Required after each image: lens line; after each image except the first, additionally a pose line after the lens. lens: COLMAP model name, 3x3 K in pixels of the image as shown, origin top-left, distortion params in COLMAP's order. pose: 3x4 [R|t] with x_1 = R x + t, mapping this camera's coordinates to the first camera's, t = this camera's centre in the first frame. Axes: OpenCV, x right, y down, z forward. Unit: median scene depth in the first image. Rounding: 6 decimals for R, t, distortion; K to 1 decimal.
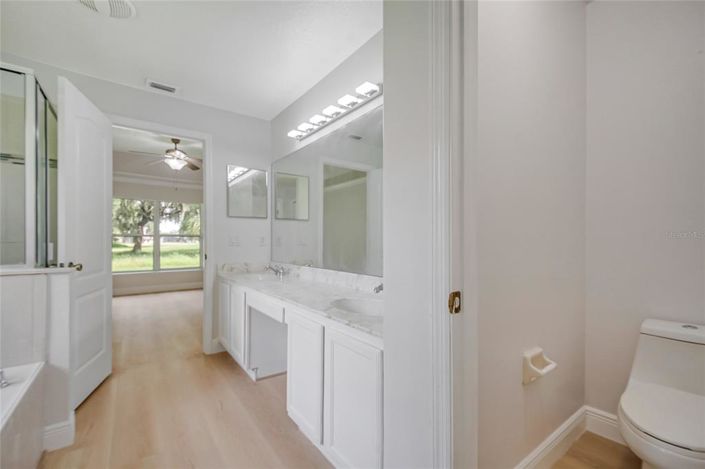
lens RADIAL K [[307.8, 0, 356.6], [0, 307.8, 237.4], [0, 0, 1]] dist [0.013036, -0.005011]
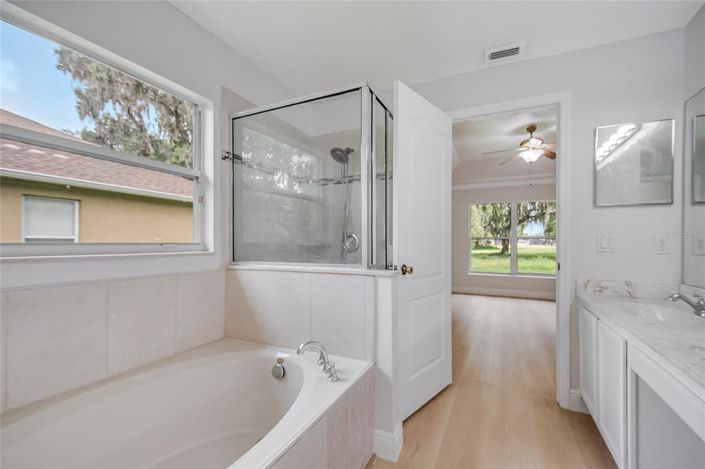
lens RADIAL K [[307.8, 0, 354.7], [0, 307.8, 237.4], [0, 0, 1]] dist [0.013036, -0.005011]
pose [[0.471915, -0.014435, -0.881526, -0.073654], [0.006336, 0.999896, -0.012982, 0.003332], [0.881621, 0.000541, 0.471957, 0.229108]]
